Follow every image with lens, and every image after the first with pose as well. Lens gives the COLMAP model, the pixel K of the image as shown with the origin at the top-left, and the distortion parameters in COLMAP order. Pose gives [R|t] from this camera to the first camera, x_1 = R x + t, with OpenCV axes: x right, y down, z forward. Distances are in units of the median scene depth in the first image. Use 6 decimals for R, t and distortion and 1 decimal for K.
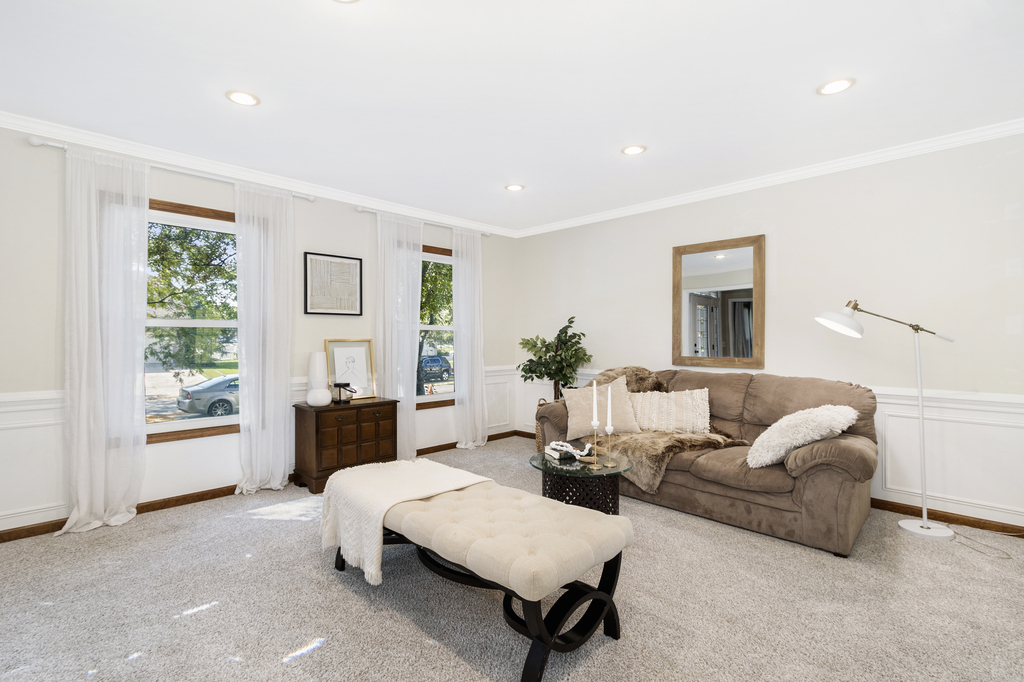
lens RADIAL K [[470.0, 0, 512.0], [0, 470.0, 341.0], [0, 0, 1]] dist [0.000518, 0.000008]
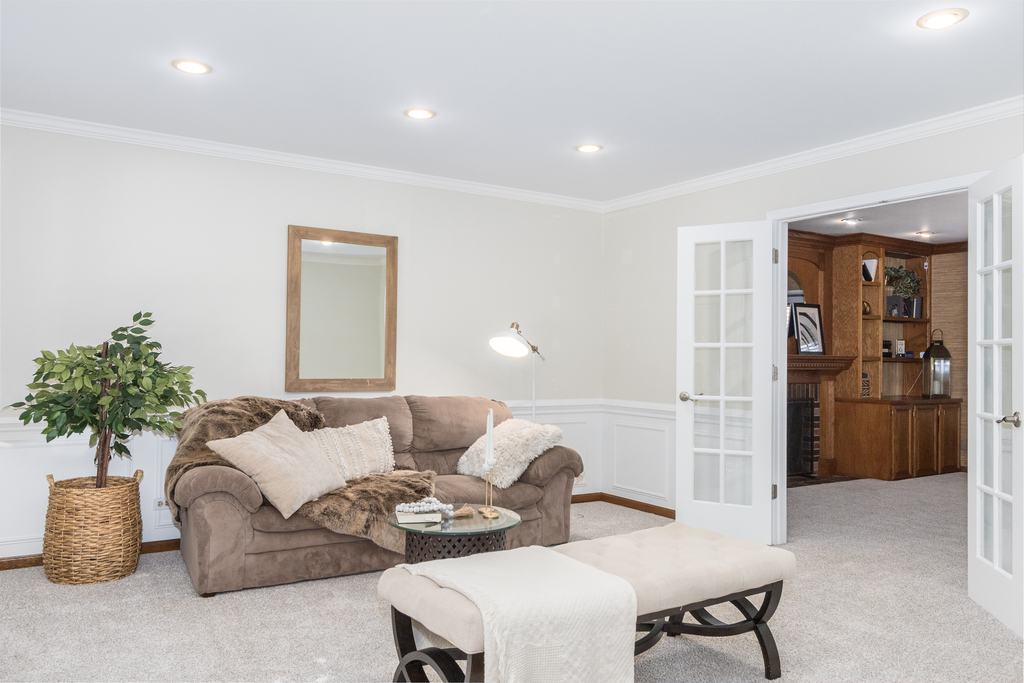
lens RADIAL K [[787.2, 0, 512.0], [0, 787.2, 341.5], [0, 0, 1]] dist [0.032823, -0.059785]
pose [[0.197737, 0.021629, 0.980016, -0.838431], [-0.010560, 0.999746, -0.019933, -0.004790], [-0.980198, -0.006407, 0.197915, 0.492091]]
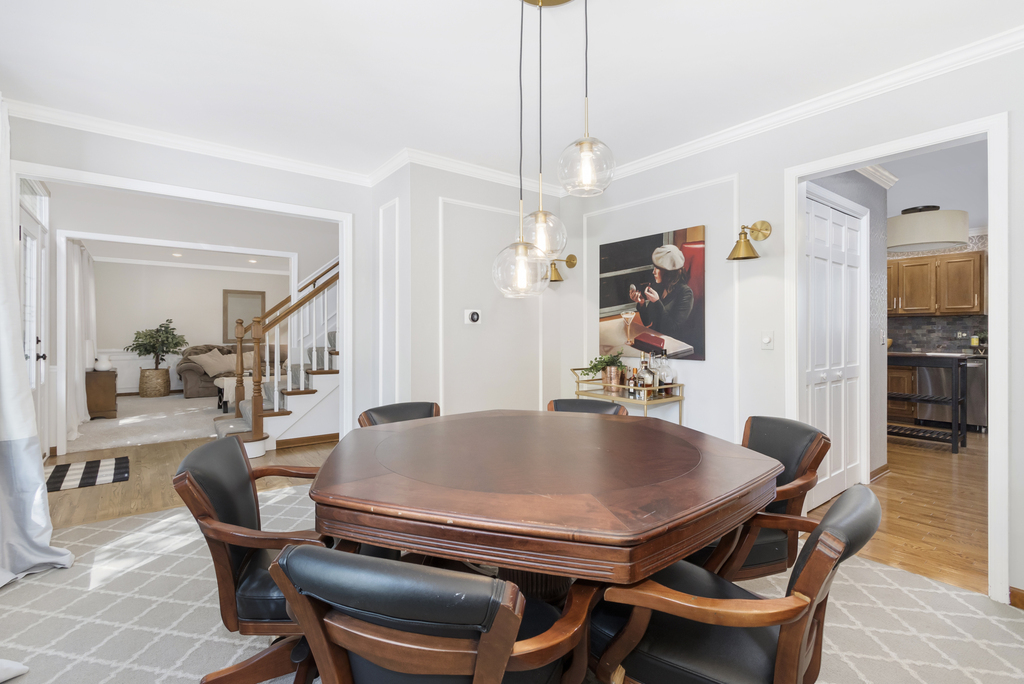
lens RADIAL K [[480.5, 0, 500.1], [0, 480.5, 333.4], [0, 0, 1]] dist [0.002399, 0.000080]
pose [[0.110642, -0.004526, 0.993850, -1.928893], [0.000682, 0.999990, 0.004478, -0.004648], [-0.993860, 0.000183, 0.110644, -0.575362]]
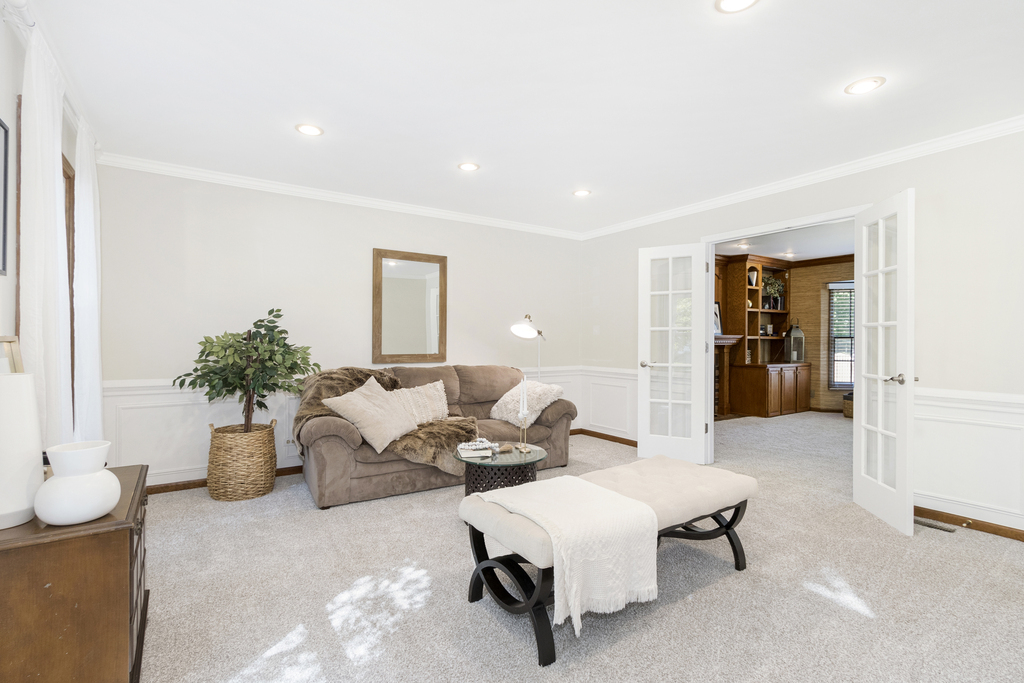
lens RADIAL K [[496.8, 0, 502.7], [0, 496.8, 335.8], [0, 0, 1]] dist [0.001758, 0.000731]
pose [[0.193526, 0.005746, 0.981078, -0.741742], [-0.001673, 0.999983, -0.005527, -0.003779], [-0.981094, -0.000572, 0.193533, 0.579633]]
